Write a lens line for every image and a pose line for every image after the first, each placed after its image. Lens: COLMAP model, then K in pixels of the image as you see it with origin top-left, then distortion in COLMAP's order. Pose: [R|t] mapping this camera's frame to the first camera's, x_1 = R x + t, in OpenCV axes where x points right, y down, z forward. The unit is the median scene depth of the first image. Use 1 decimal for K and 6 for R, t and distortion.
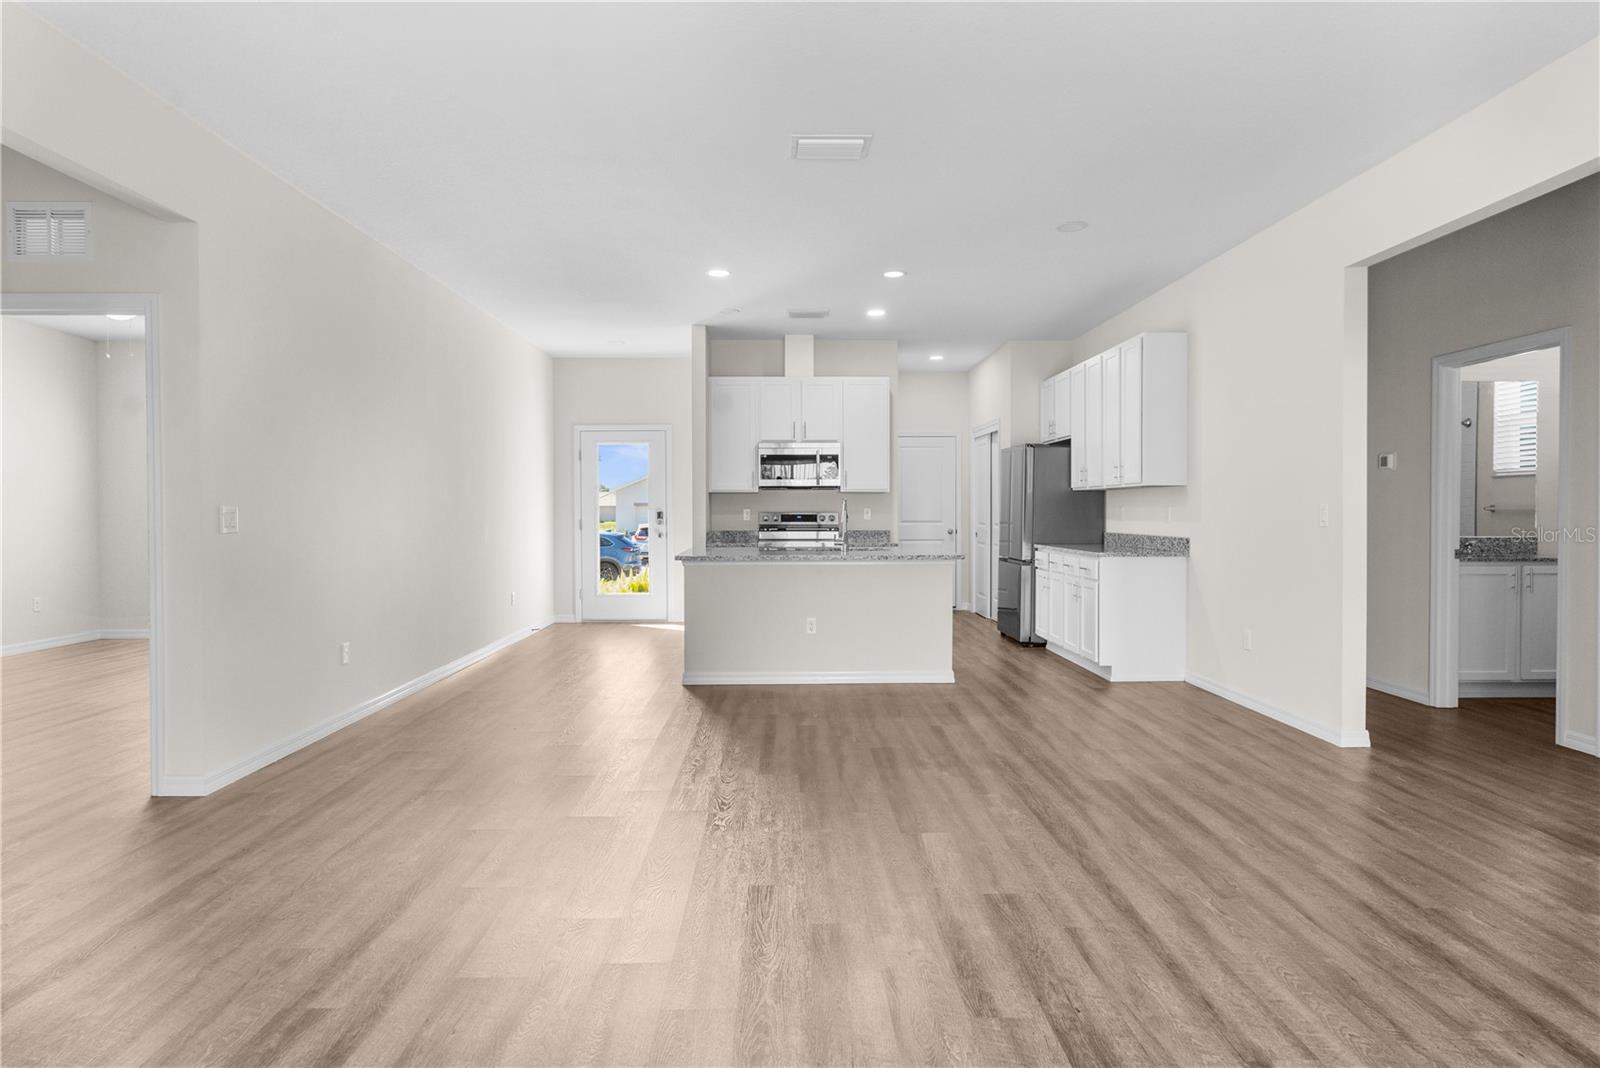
lens RADIAL K [[927.0, 0, 802.8], [0, 927.0, 525.5], [0, 0, 1]] dist [-0.000118, -0.000251]
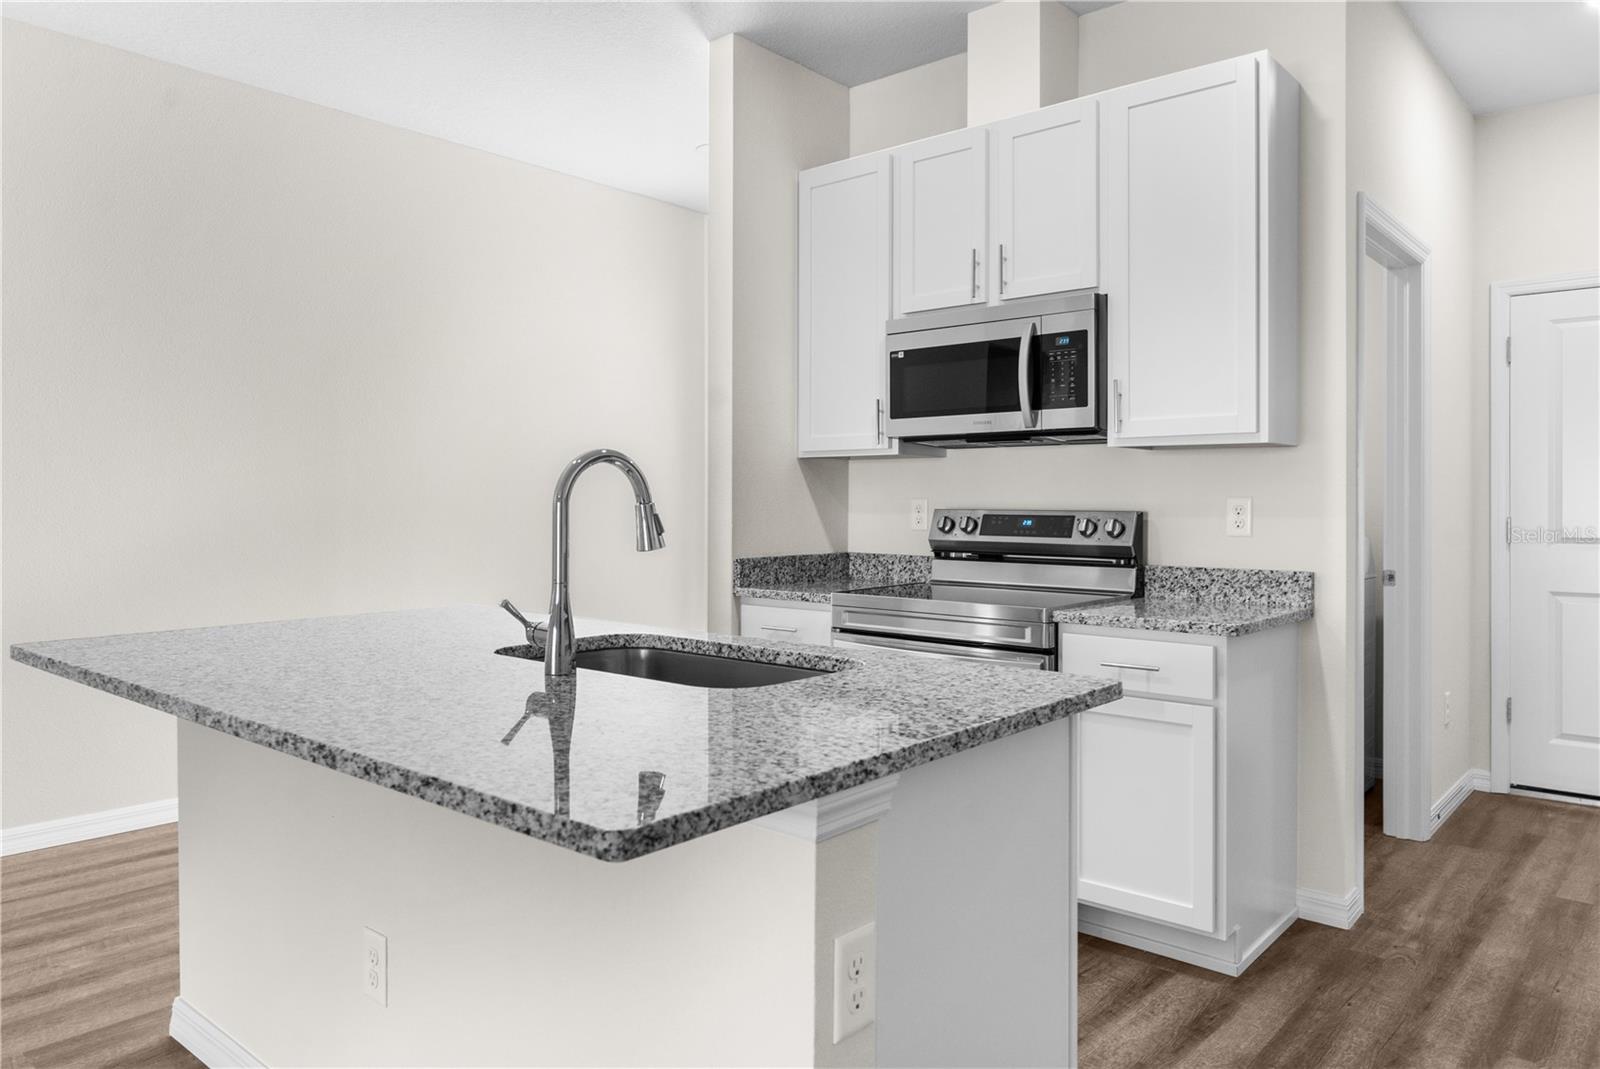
lens RADIAL K [[1087.1, 0, 798.6], [0, 1087.1, 503.5], [0, 0, 1]] dist [0.003427, -0.000239]
pose [[0.737078, 0.004854, -0.675790, 0.228274], [-0.016925, 0.999793, -0.011279, -0.011251], [0.675596, 0.019751, 0.737008, 0.687452]]
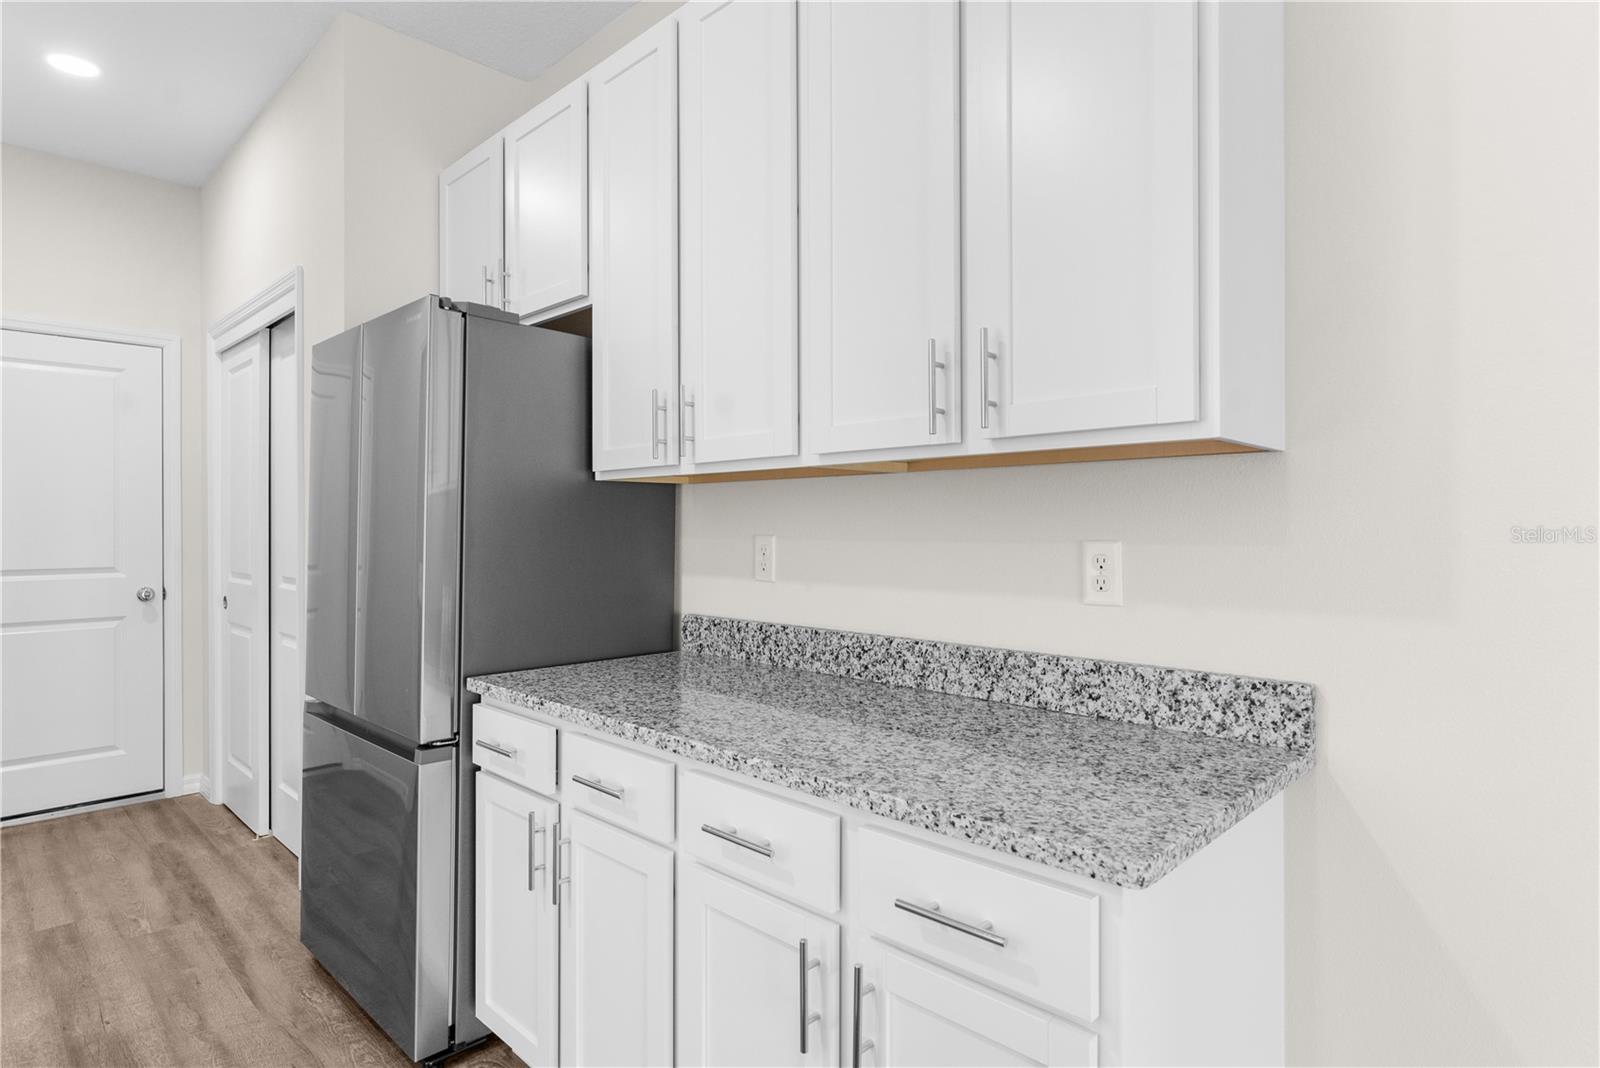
lens RADIAL K [[862.7, 0, 799.3], [0, 862.7, 518.7], [0, 0, 1]] dist [-0.007406, -0.000542]
pose [[0.722351, 0.005588, 0.691504, 0.145814], [0.012169, 0.999710, -0.020791, -0.018912], [-0.691420, 0.023433, 0.722073, 0.746994]]
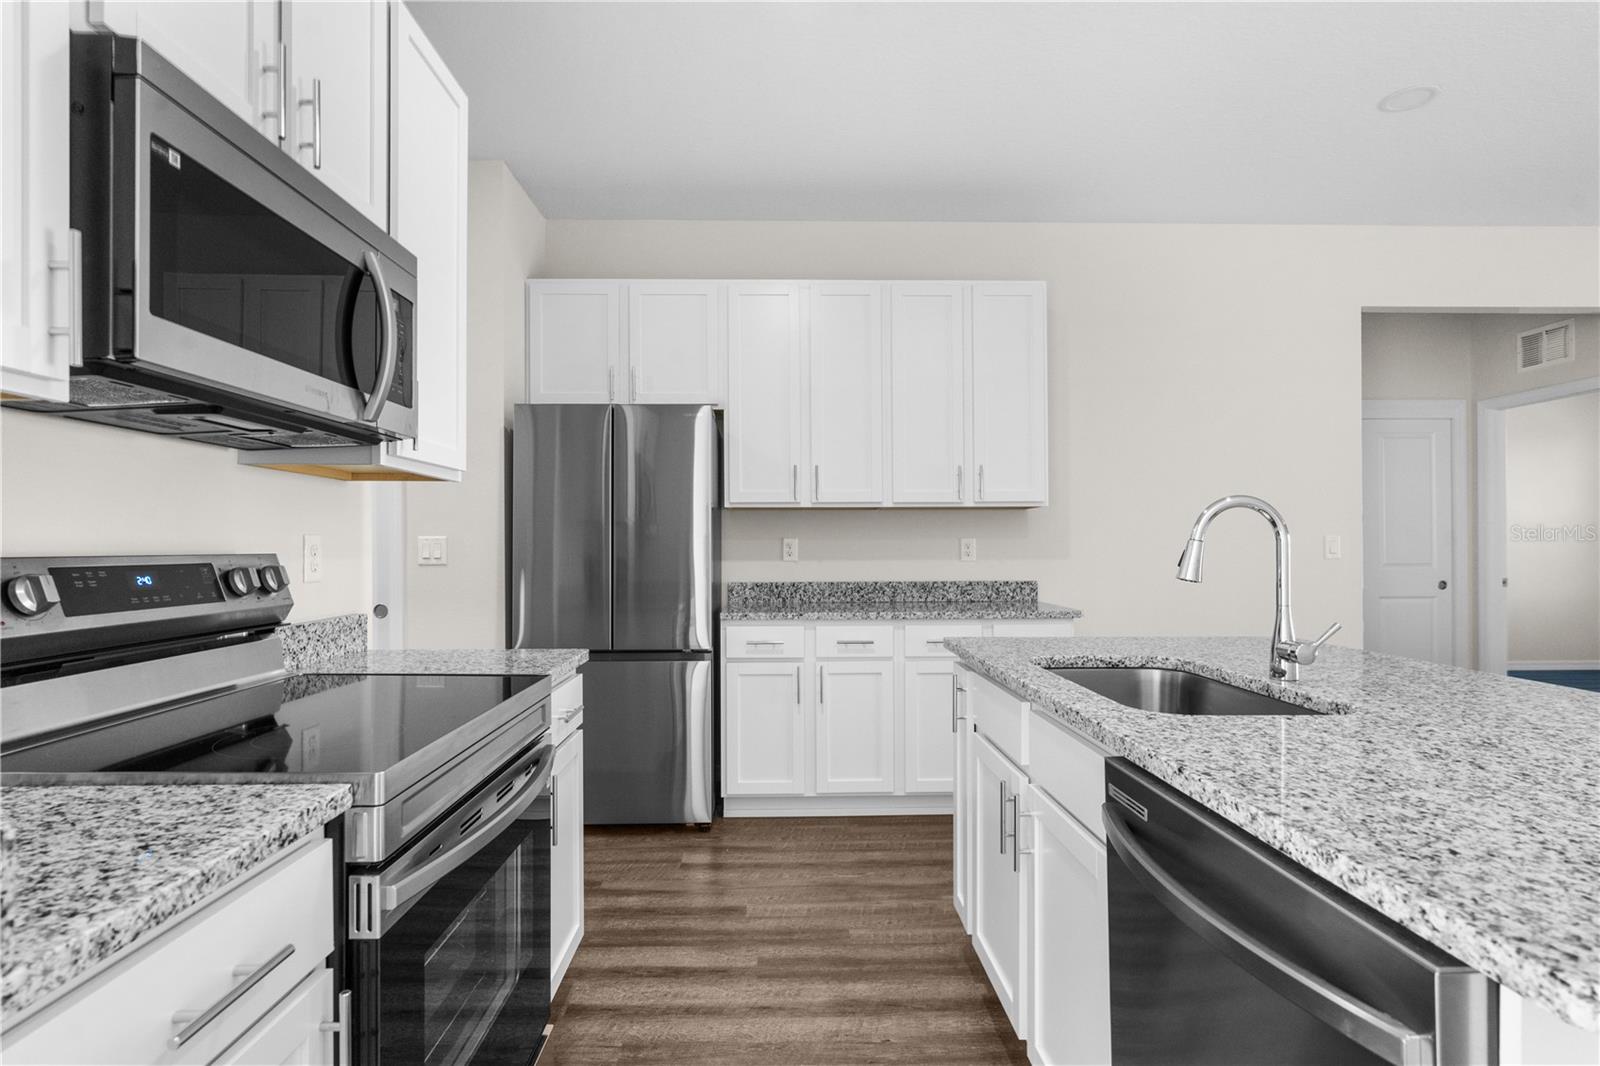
lens RADIAL K [[792.5, 0, 789.4], [0, 792.5, 540.2], [0, 0, 1]] dist [-0.000646, 0.000392]
pose [[0.012380, 0.008035, 0.999891, -0.166822], [0.020356, 0.999758, -0.008286, -0.014219], [-0.999716, 0.020456, 0.012214, 0.945046]]
